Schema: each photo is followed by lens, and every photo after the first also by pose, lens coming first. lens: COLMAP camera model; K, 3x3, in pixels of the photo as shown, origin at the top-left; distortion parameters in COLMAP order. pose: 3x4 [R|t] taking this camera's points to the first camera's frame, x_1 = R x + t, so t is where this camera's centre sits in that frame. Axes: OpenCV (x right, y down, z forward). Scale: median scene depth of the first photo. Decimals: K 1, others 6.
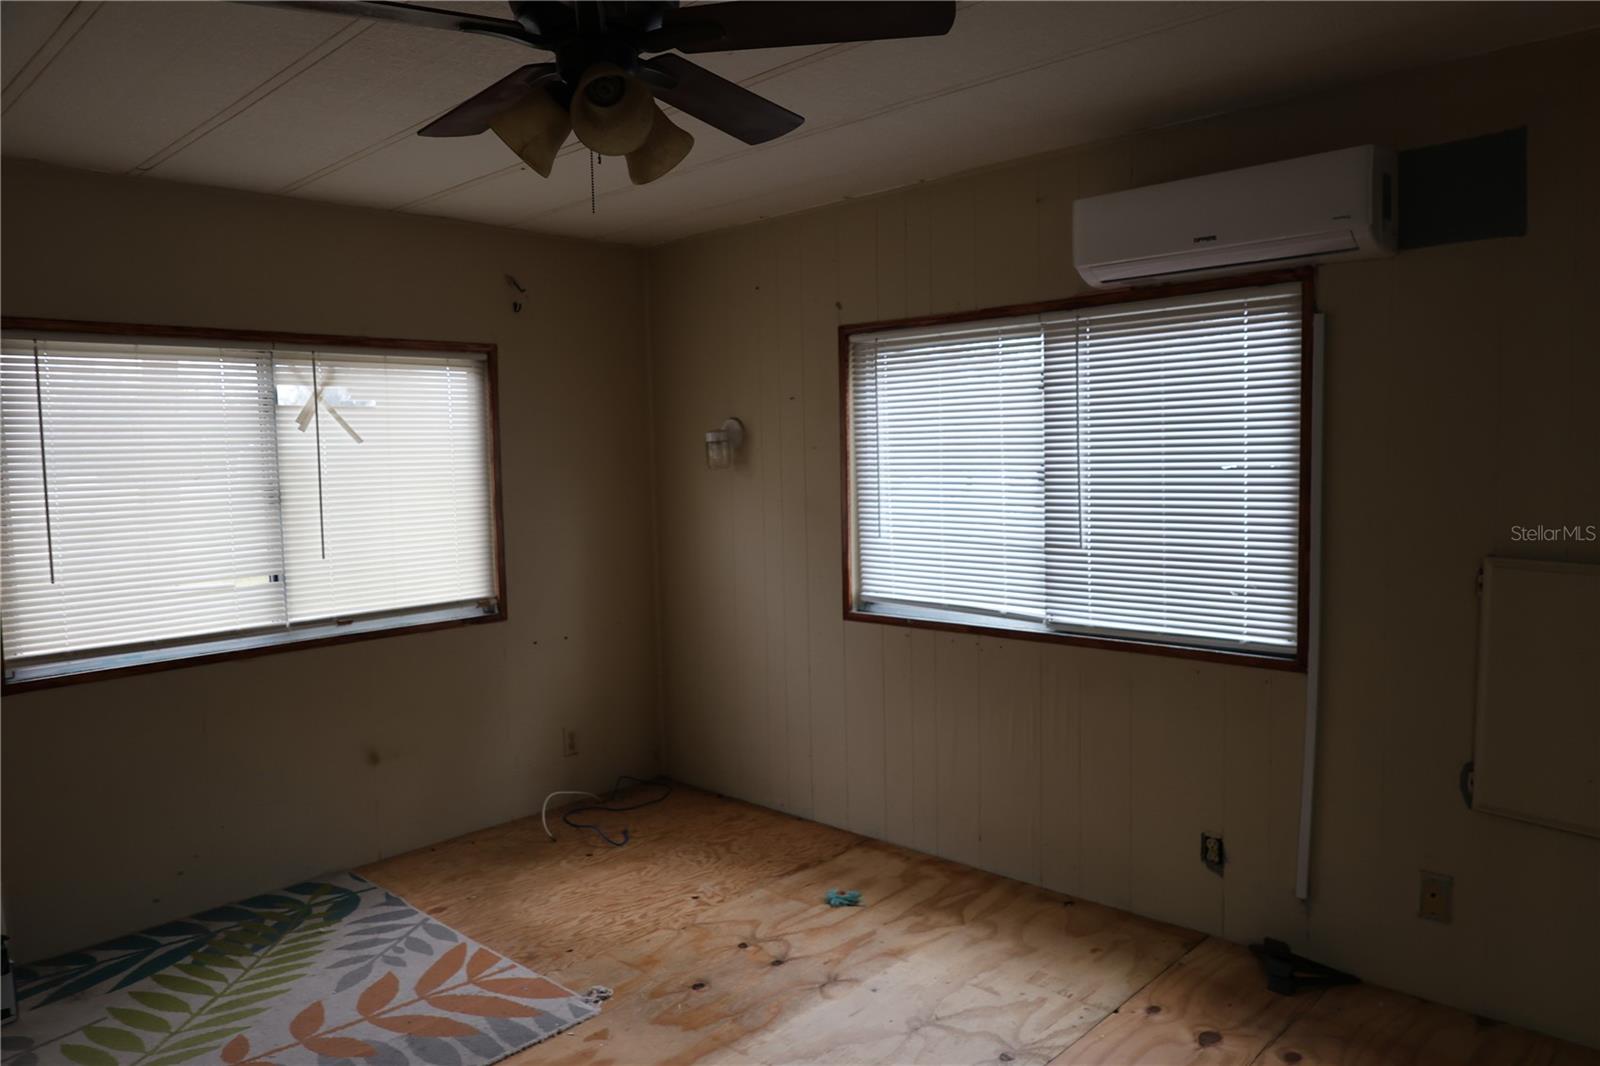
lens RADIAL K [[1128.5, 0, 803.8], [0, 1128.5, 531.4], [0, 0, 1]] dist [0.020606, 0.004182]
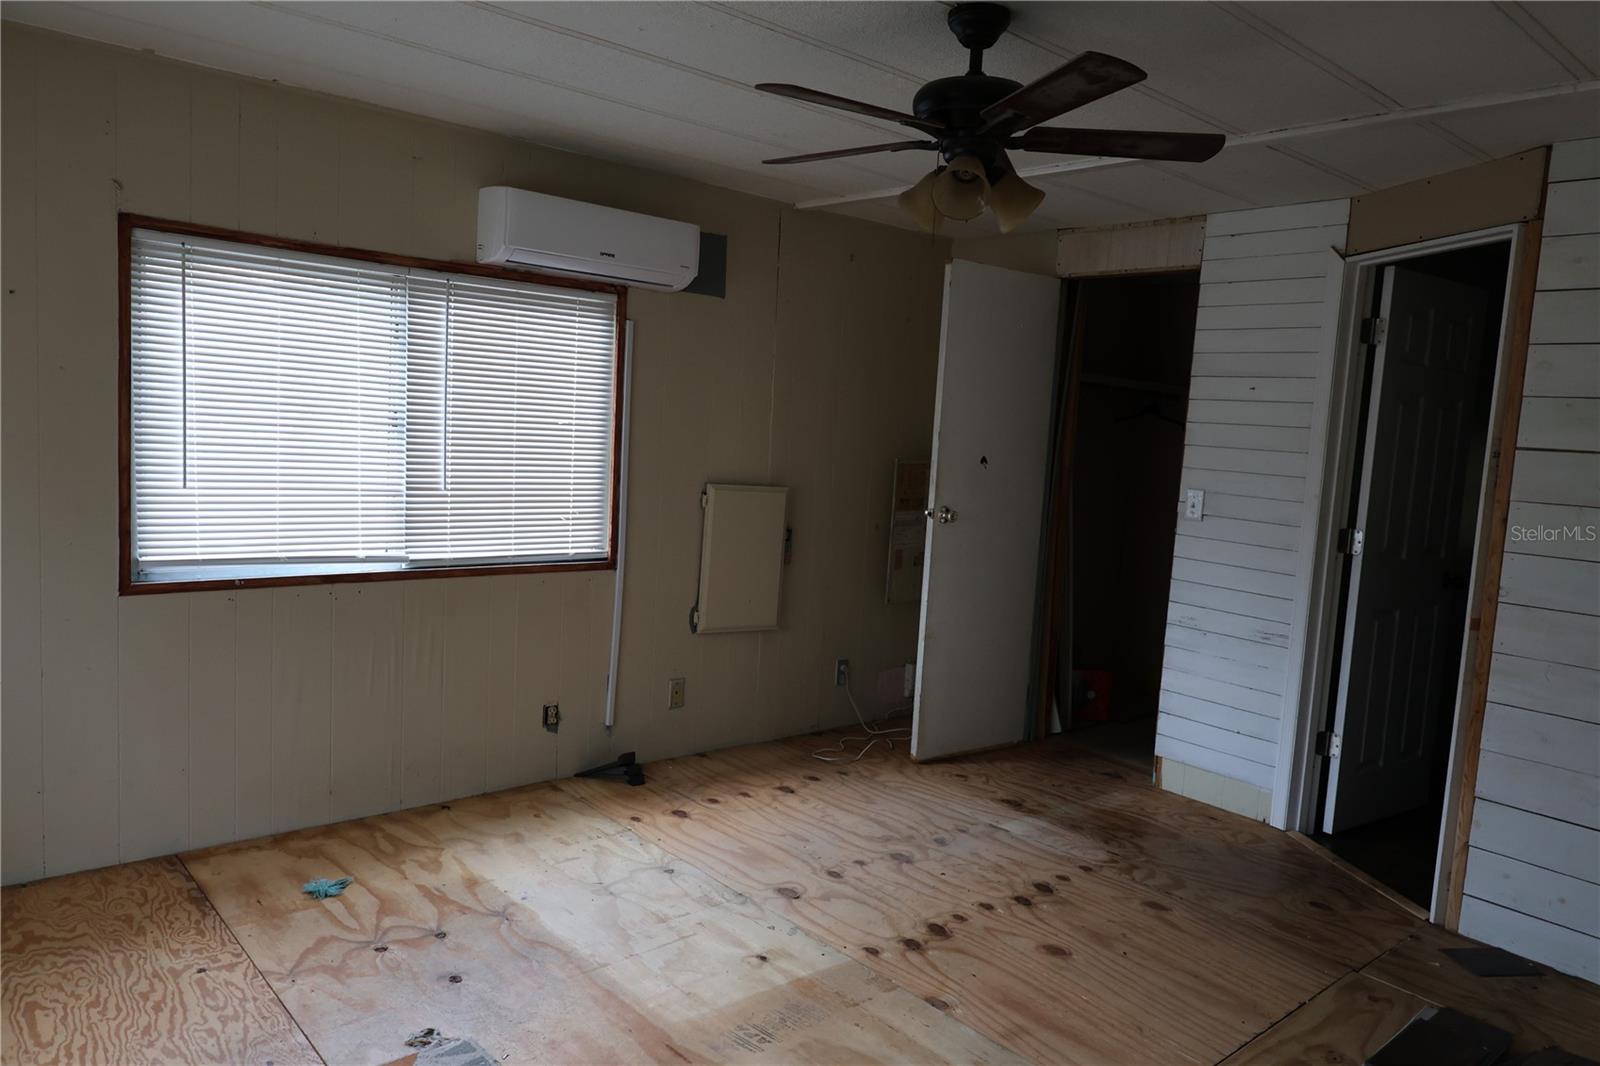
lens RADIAL K [[1128.5, 0, 804.5], [0, 1128.5, 534.6], [0, 0, 1]] dist [0.020606, 0.004182]
pose [[0.075405, -0.075311, 0.994305, -0.855708], [0.008456, 0.997156, 0.074886, -0.022032], [-0.997117, 0.002762, 0.075828, 0.576432]]
